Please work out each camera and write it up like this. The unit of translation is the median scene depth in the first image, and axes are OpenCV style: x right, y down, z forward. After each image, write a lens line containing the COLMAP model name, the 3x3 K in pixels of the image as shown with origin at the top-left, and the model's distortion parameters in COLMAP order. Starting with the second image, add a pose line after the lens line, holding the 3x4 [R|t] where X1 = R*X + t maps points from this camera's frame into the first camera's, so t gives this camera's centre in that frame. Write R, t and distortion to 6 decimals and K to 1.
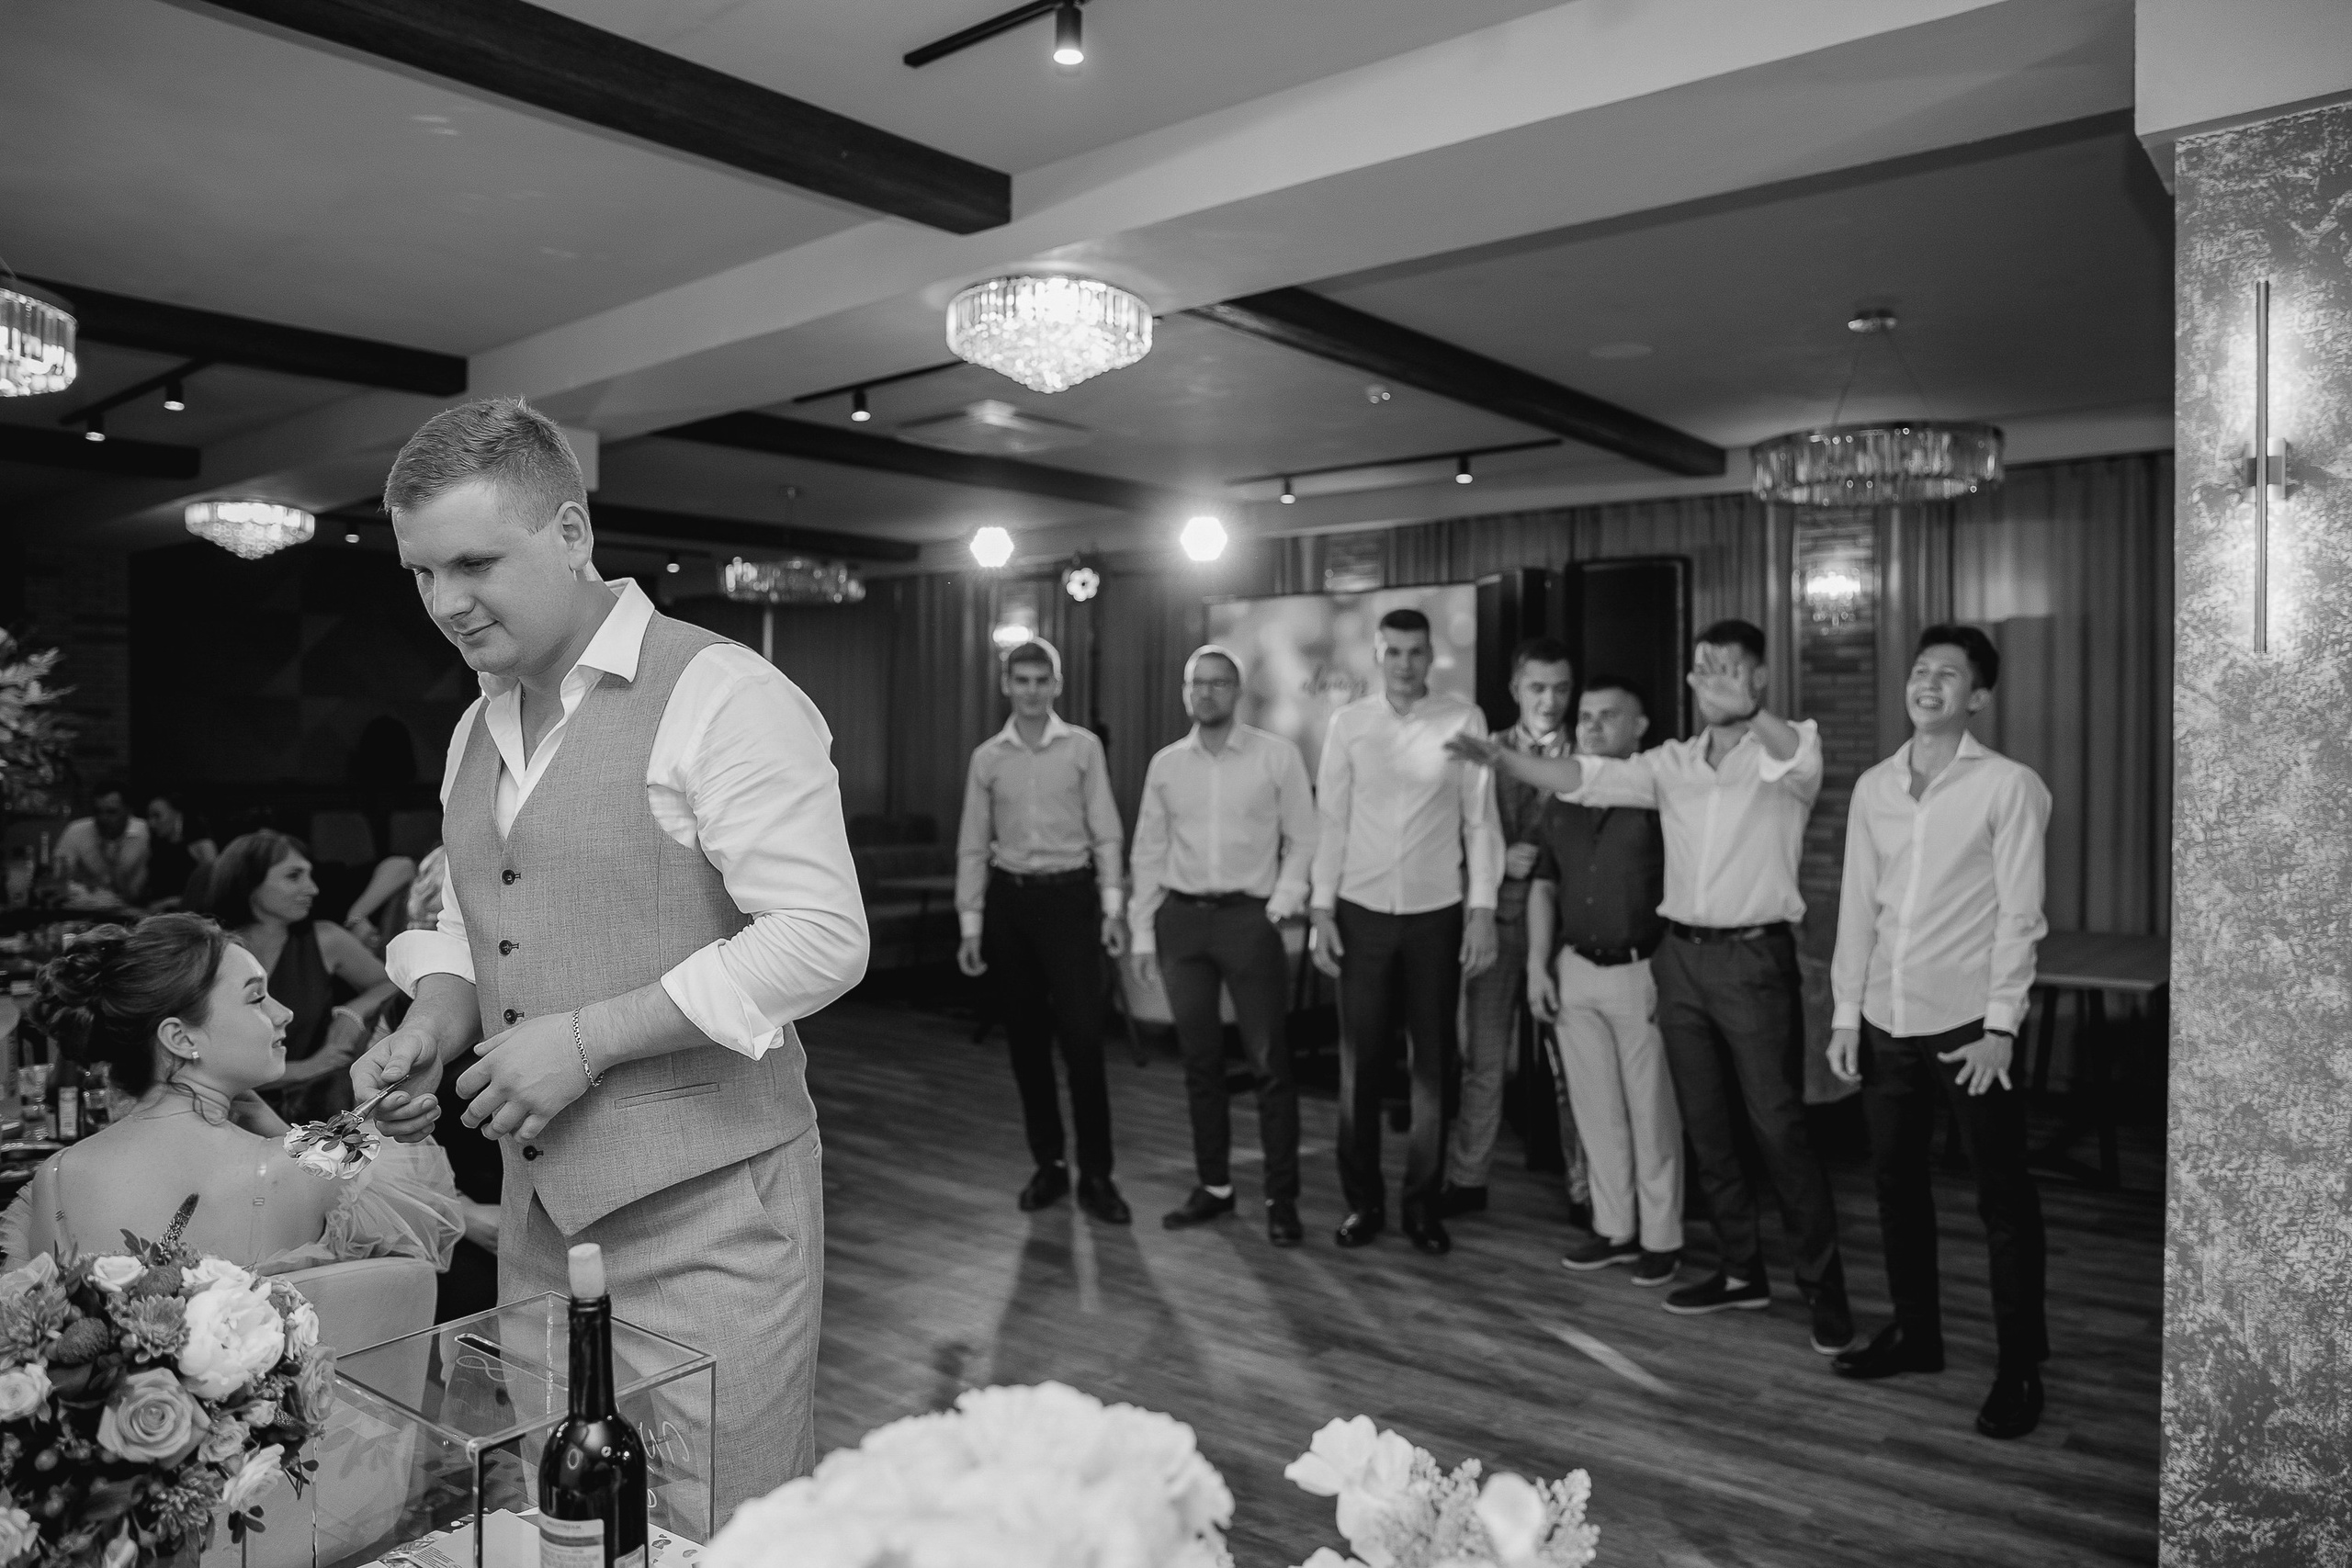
lens RADIAL K [[1662.7, 0, 1172.3], [0, 1662.7, 780.4], [0, 0, 1]] dist [-0.106656, 0.077493]
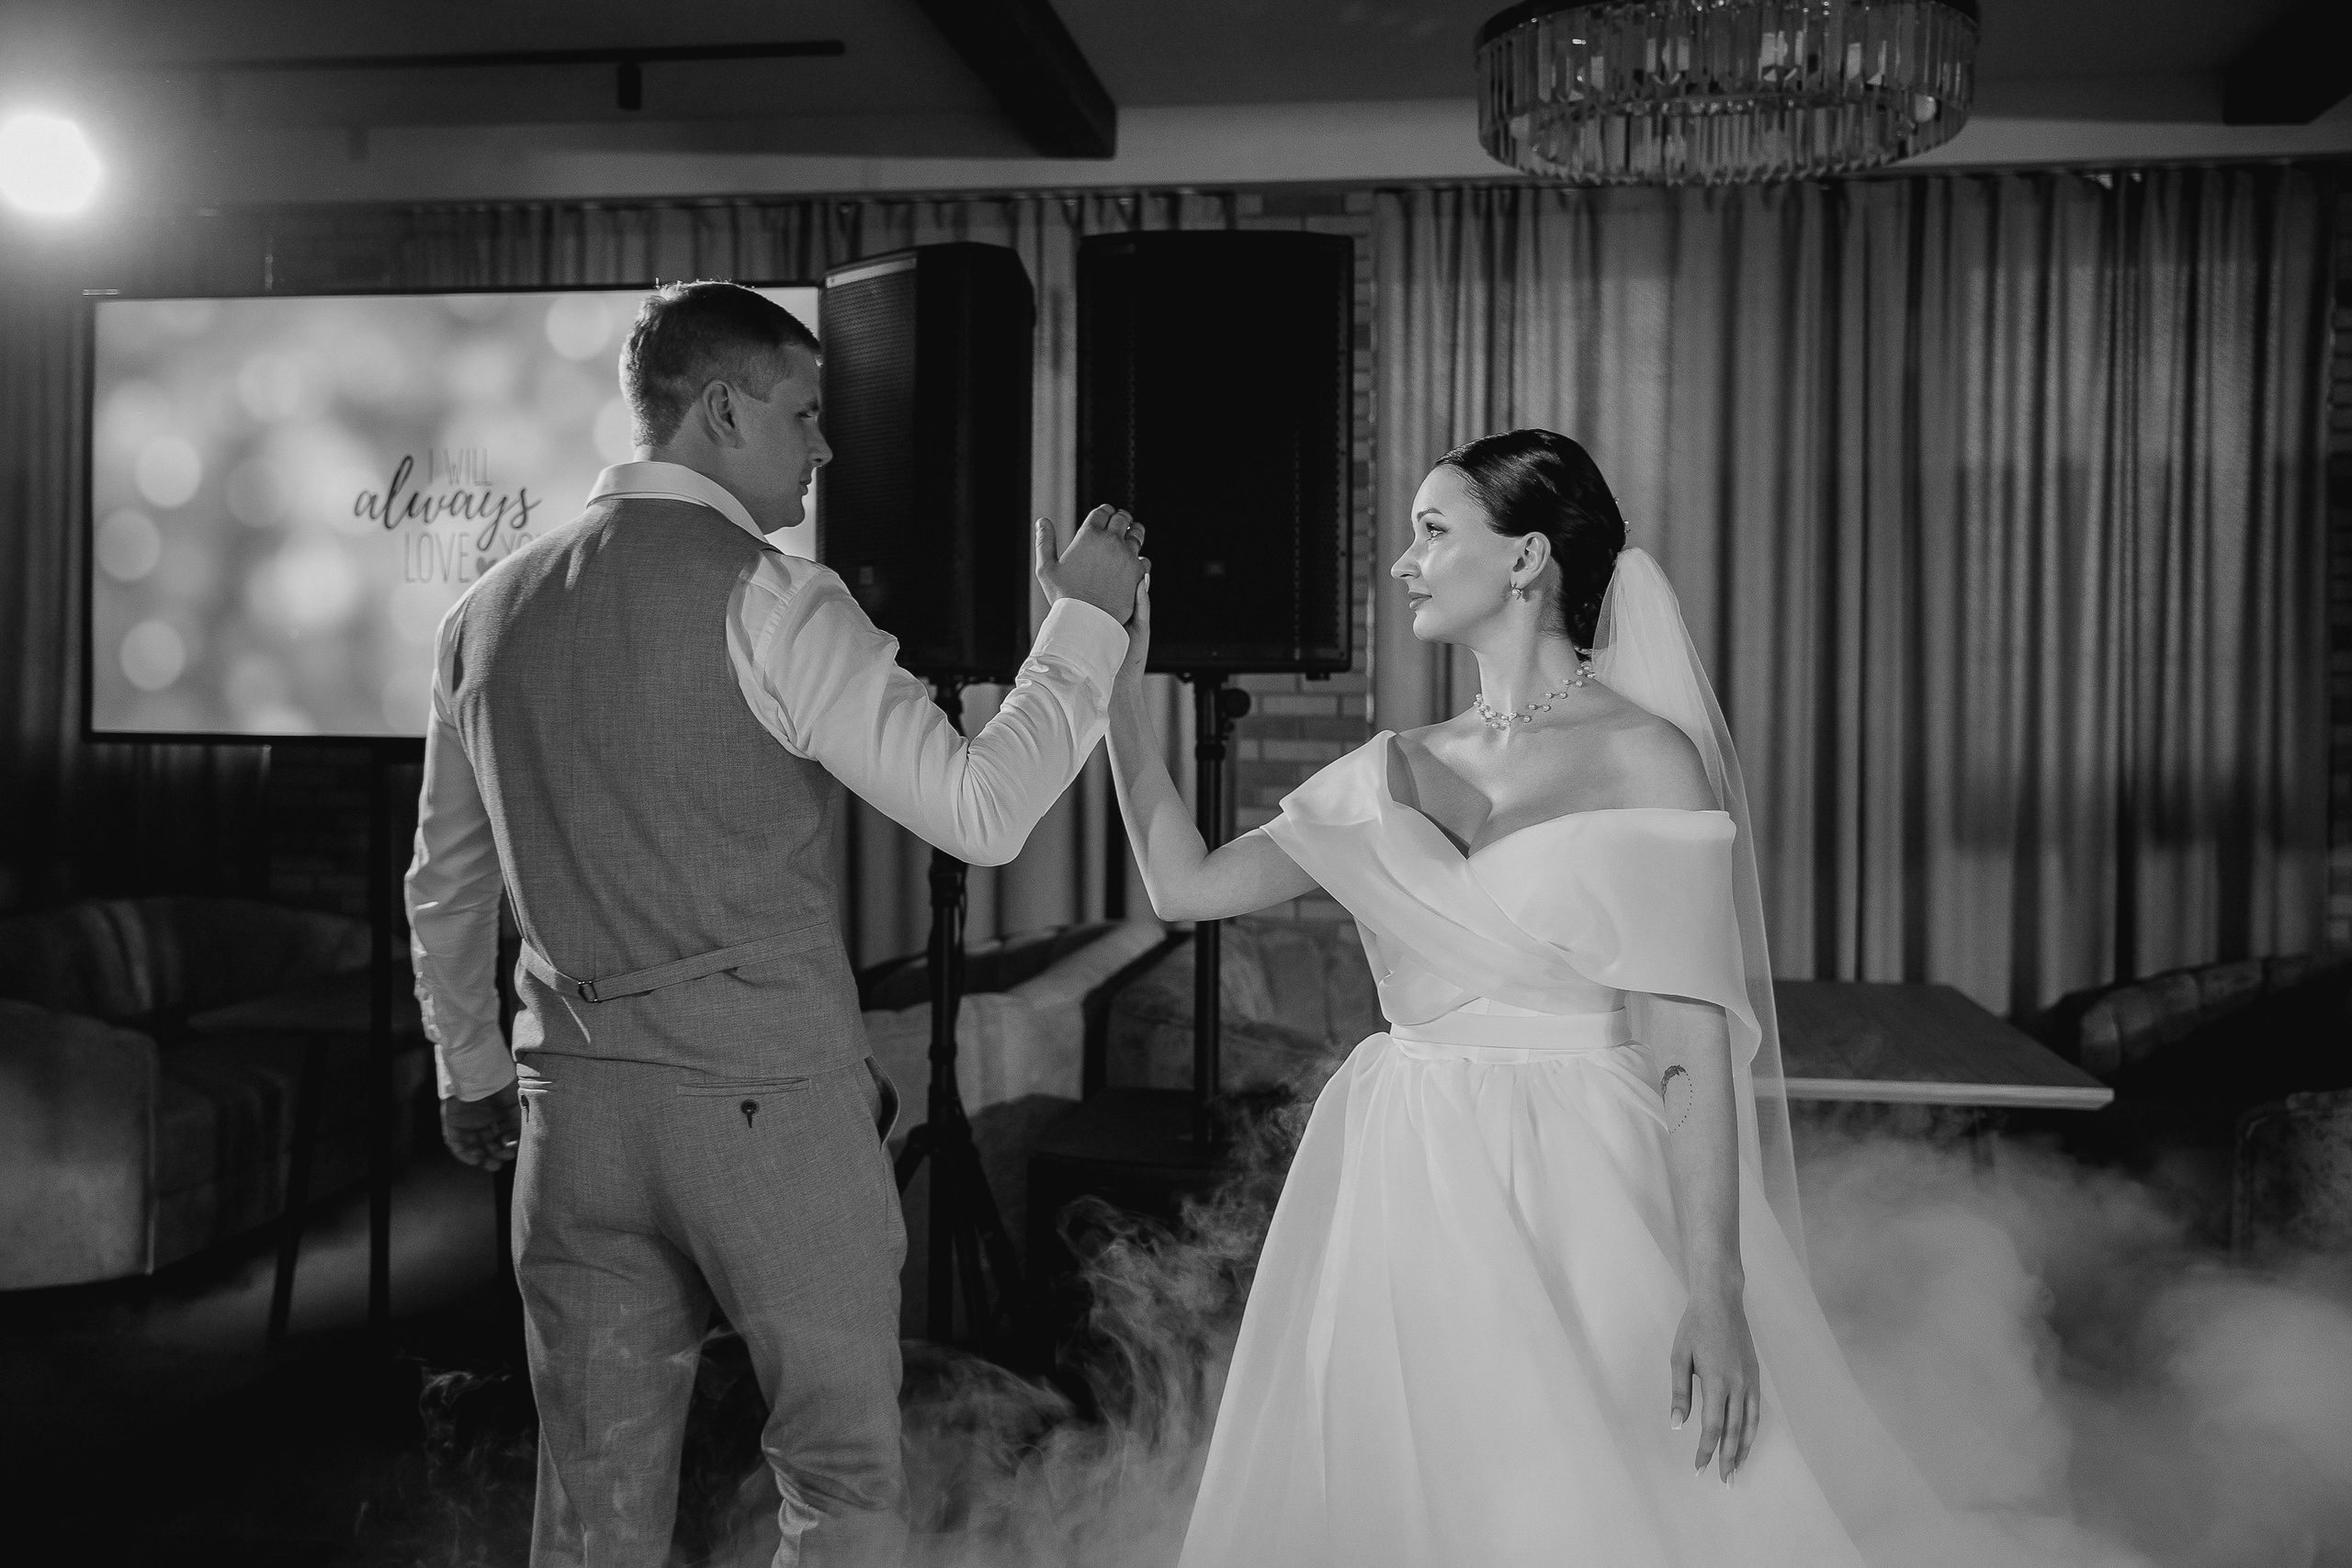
lens RADIAL K [[2399.9, 0, 1157.3], [0, 2399.9, 775.5], [0, 0, 1]] dist [0.007626, 0.042270]
pose [[0.846588, -0.011257, 0.532130, -0.211380], [0.001760, 0.999830, 0.018350, 0.006869], [-0.532247, -0.014599, 0.846464, 0.941862]]
